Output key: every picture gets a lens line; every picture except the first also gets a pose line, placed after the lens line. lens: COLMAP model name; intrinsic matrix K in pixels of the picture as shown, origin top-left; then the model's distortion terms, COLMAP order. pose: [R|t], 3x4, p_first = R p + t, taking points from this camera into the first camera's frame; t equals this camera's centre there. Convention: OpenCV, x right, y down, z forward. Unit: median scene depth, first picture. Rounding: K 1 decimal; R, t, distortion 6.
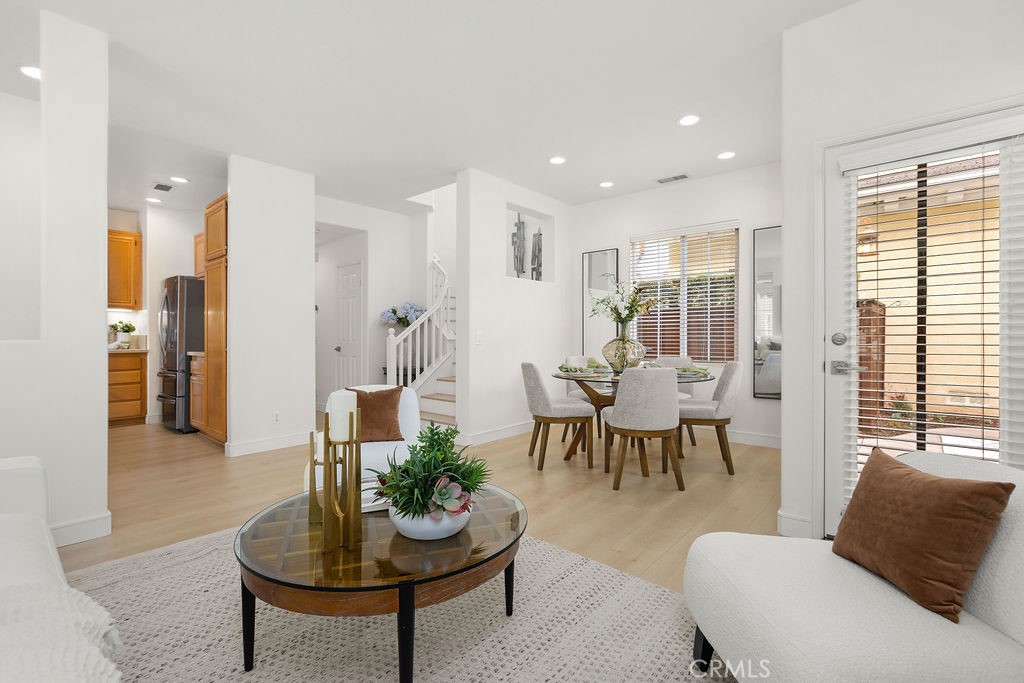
lens RADIAL K [[474.7, 0, 513.0], [0, 474.7, 344.4], [0, 0, 1]] dist [-0.013988, -0.000088]
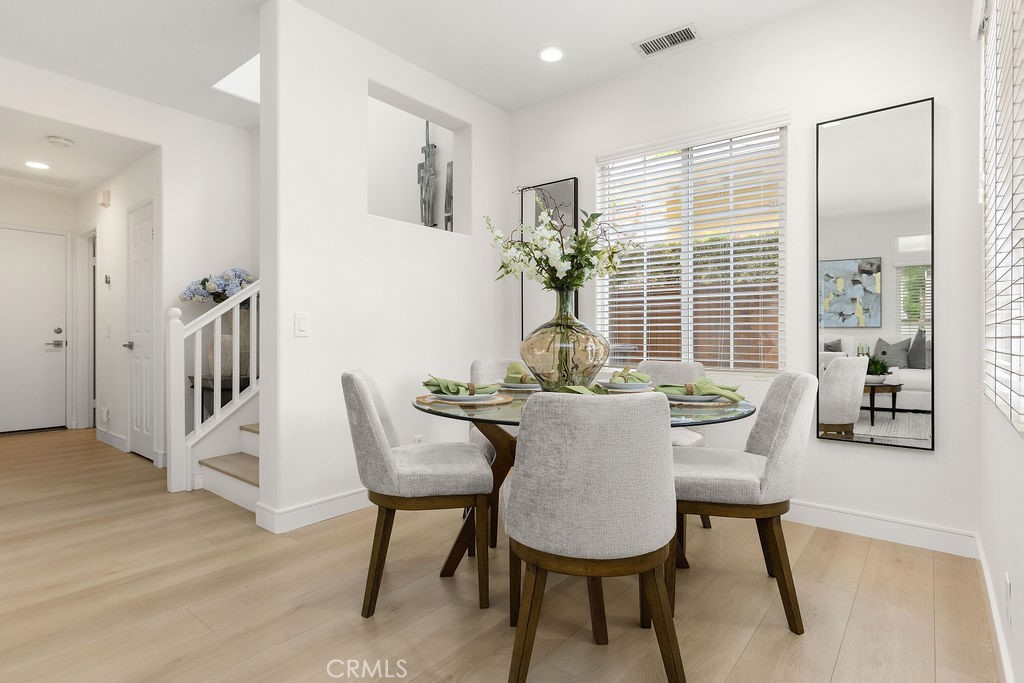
lens RADIAL K [[529.3, 0, 512.6], [0, 529.3, 336.4], [0, 0, 1]] dist [-0.002844, 0.002811]
pose [[0.999640, 0.004698, 0.026425, 0.138944], [-0.004276, 0.999863, -0.016016, 0.008328], [-0.026497, 0.015897, 0.999522, 0.385134]]
